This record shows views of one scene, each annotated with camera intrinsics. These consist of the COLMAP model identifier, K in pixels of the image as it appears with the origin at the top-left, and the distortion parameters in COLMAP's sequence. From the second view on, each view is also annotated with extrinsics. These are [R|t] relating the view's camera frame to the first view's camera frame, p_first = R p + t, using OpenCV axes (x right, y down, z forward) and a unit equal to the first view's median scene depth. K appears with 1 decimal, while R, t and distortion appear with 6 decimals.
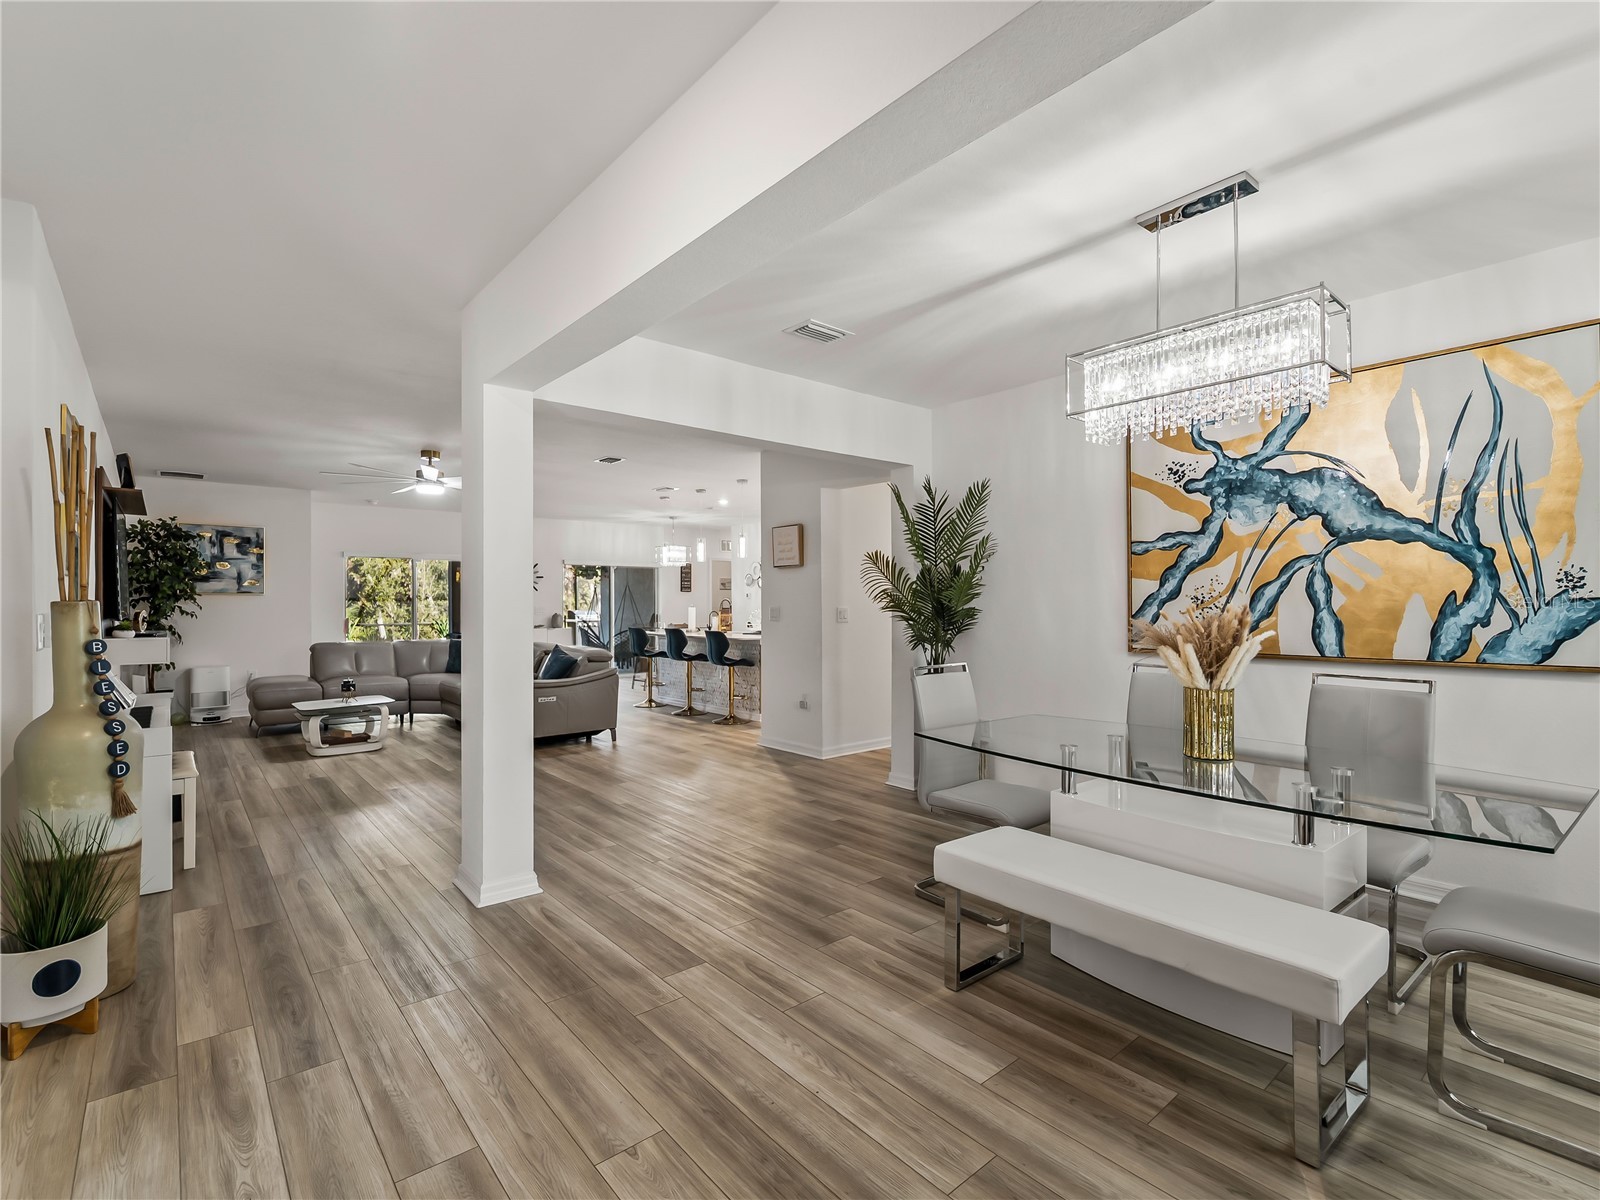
lens RADIAL K [[733.7, 0, 793.4], [0, 733.7, 608.0], [0, 0, 1]] dist [-0.003469, -0.001221]
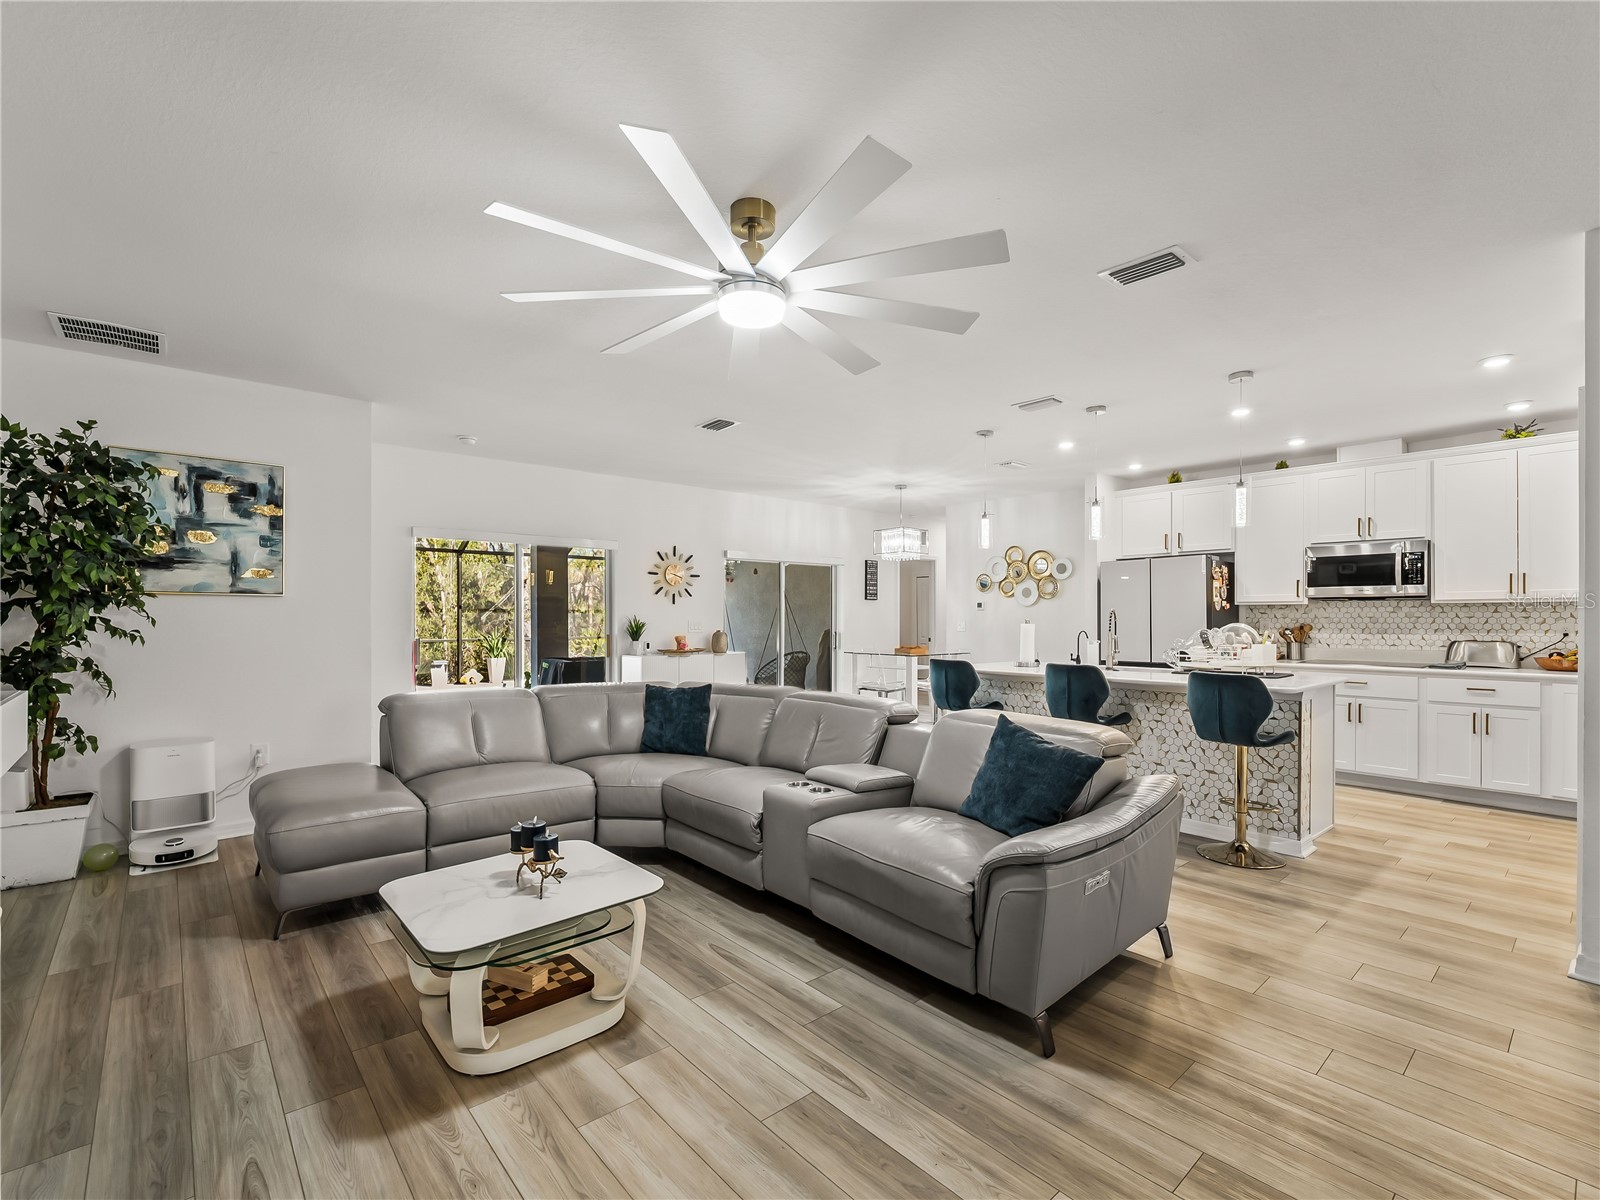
lens RADIAL K [[733.7, 0, 804.0], [0, 733.7, 622.0], [0, 0, 1]] dist [-0.003469, -0.001221]
pose [[0.999921, 0.003719, 0.012021, -0.400646], [-0.003724, 0.999993, 0.000369, -0.002038], [-0.012020, -0.000414, 0.999928, 0.530780]]
